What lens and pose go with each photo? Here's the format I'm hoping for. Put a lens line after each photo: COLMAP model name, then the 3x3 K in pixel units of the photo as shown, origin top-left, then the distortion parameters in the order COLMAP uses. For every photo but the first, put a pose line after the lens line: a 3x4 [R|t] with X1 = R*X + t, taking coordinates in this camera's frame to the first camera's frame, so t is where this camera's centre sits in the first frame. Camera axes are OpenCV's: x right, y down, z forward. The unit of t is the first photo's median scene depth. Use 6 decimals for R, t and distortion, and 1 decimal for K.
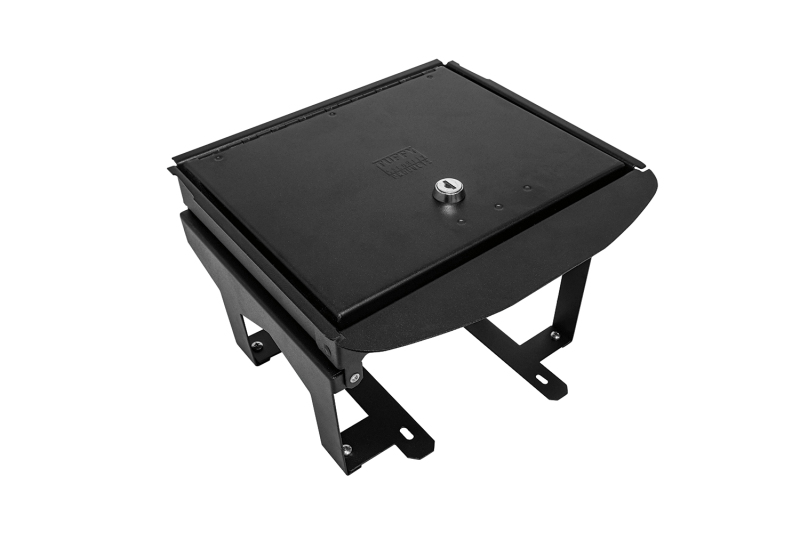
lens RADIAL K [[740.2, 0, 433.6], [0, 740.2, 255.9], [0, 0, 1]] dist [-0.014057, 0.000000]
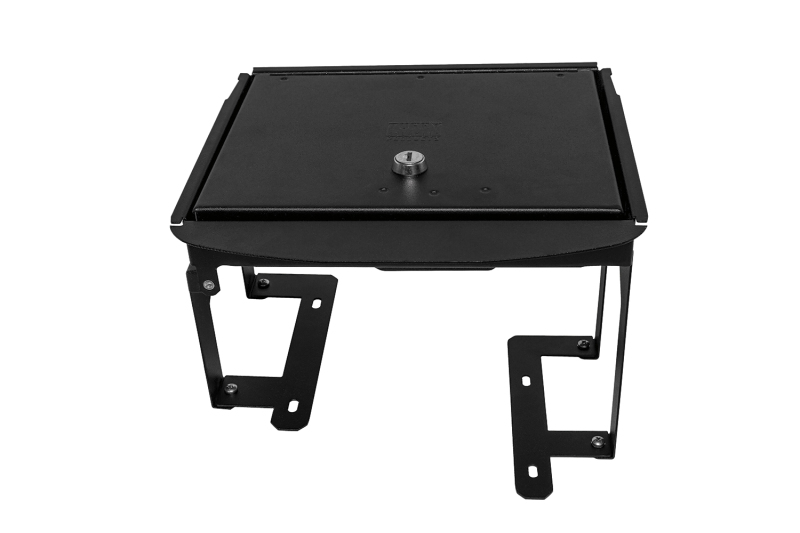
lens RADIAL K [[1009.6, 0, 402.5], [0, 1009.6, 263.7], [0, 0, 1]] dist [0.038787, 0.000000]
pose [[0.754422, 0.350680, -0.554861, 0.593530], [-0.405432, 0.913748, 0.026251, -0.005037], [0.516209, 0.205154, 0.831529, 0.003969]]
